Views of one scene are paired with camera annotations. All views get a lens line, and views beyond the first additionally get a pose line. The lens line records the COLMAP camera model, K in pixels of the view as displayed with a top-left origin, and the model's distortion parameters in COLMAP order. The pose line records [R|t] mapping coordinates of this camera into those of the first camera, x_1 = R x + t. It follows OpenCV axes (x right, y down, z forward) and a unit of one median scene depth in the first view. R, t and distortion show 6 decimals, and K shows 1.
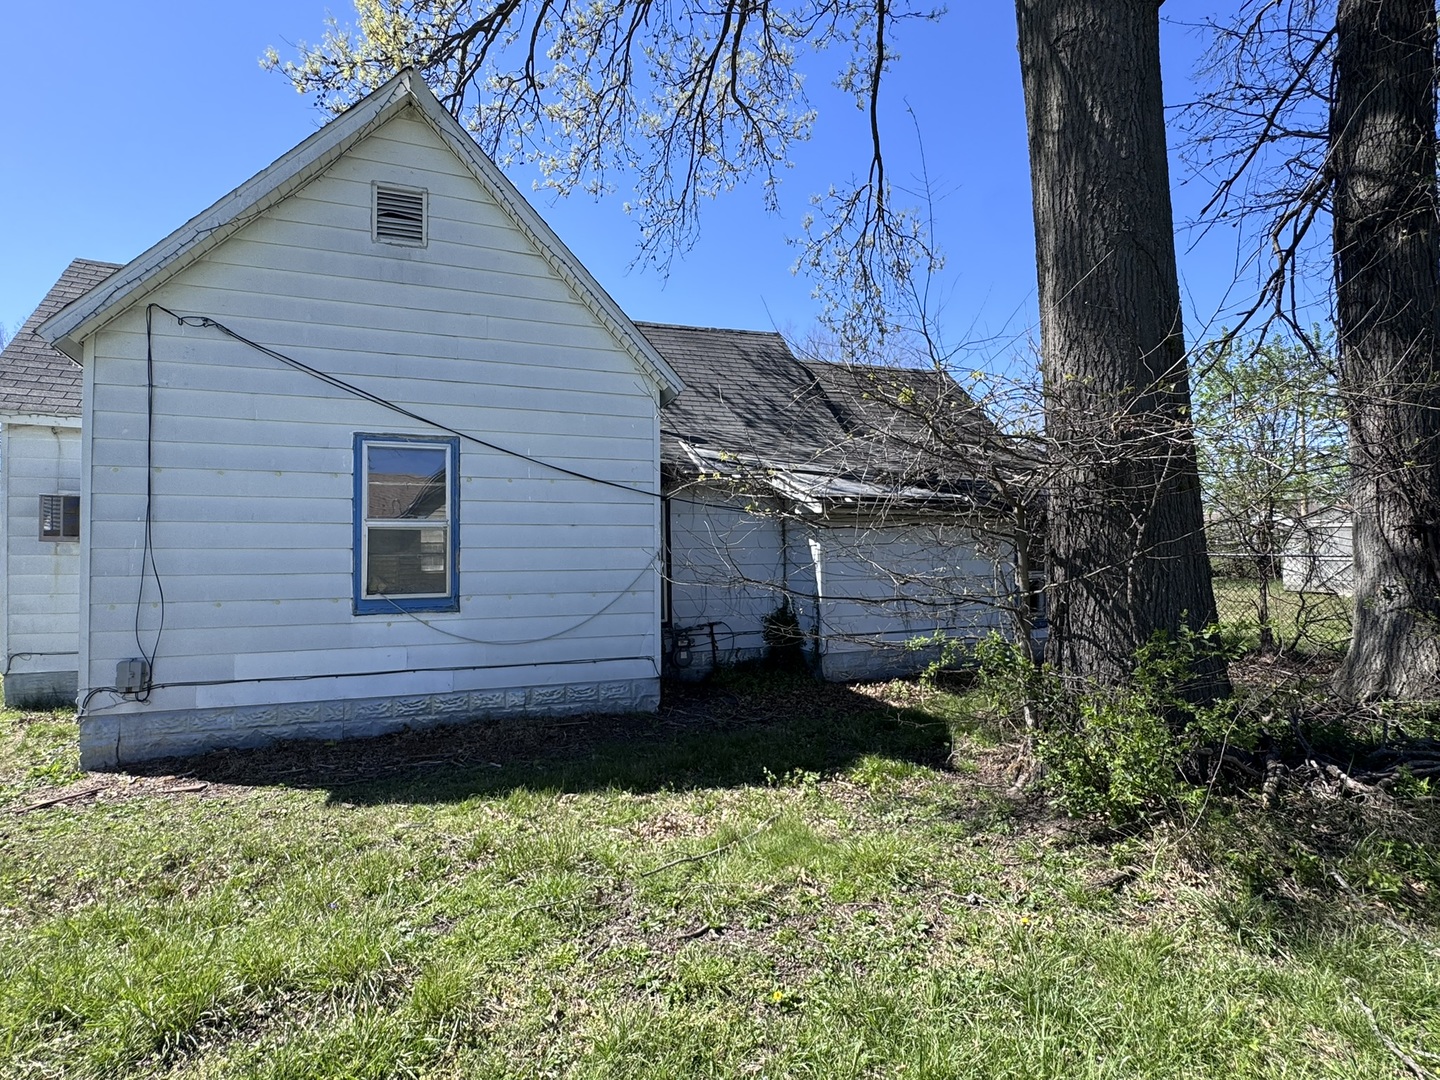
lens RADIAL K [[711.6, 0, 720.0], [0, 711.6, 540.0], [0, 0, 1]] dist [0.000287, -0.000699]
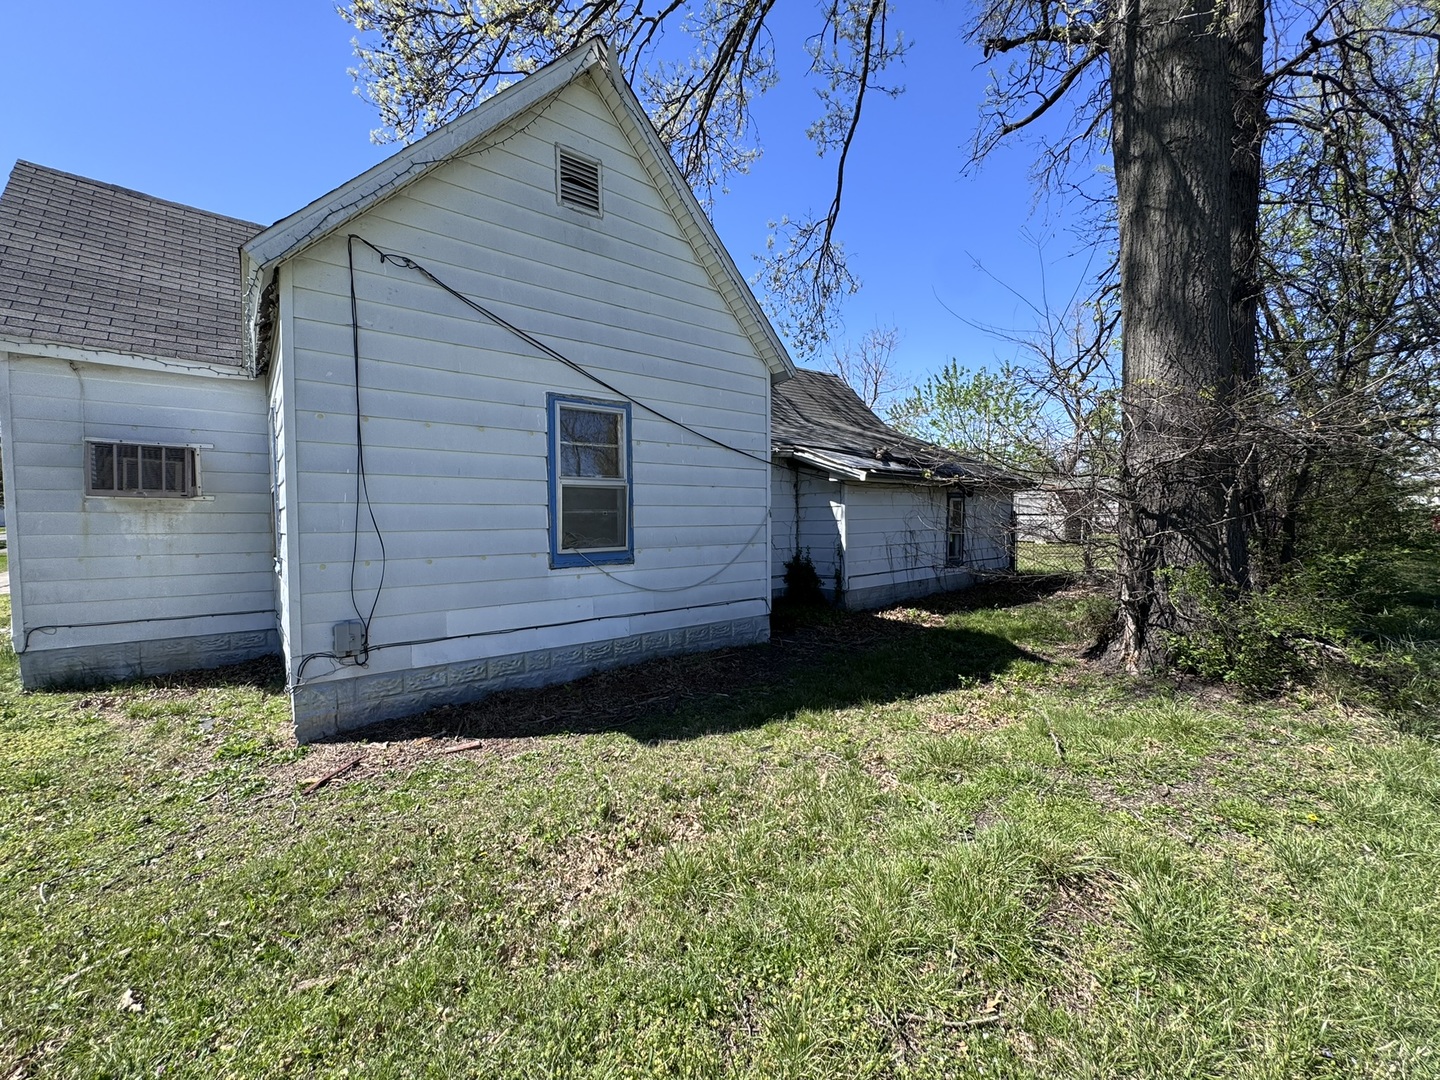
lens RADIAL K [[574.2, 0, 715.3], [0, 574.2, 536.2], [0, 0, 1]] dist [-0.001542, 0.000361]
pose [[0.950148, -0.010469, 0.311624, -0.543810], [-0.006173, 0.998609, 0.052371, 0.011913], [-0.311738, -0.051684, 0.948761, 0.125916]]
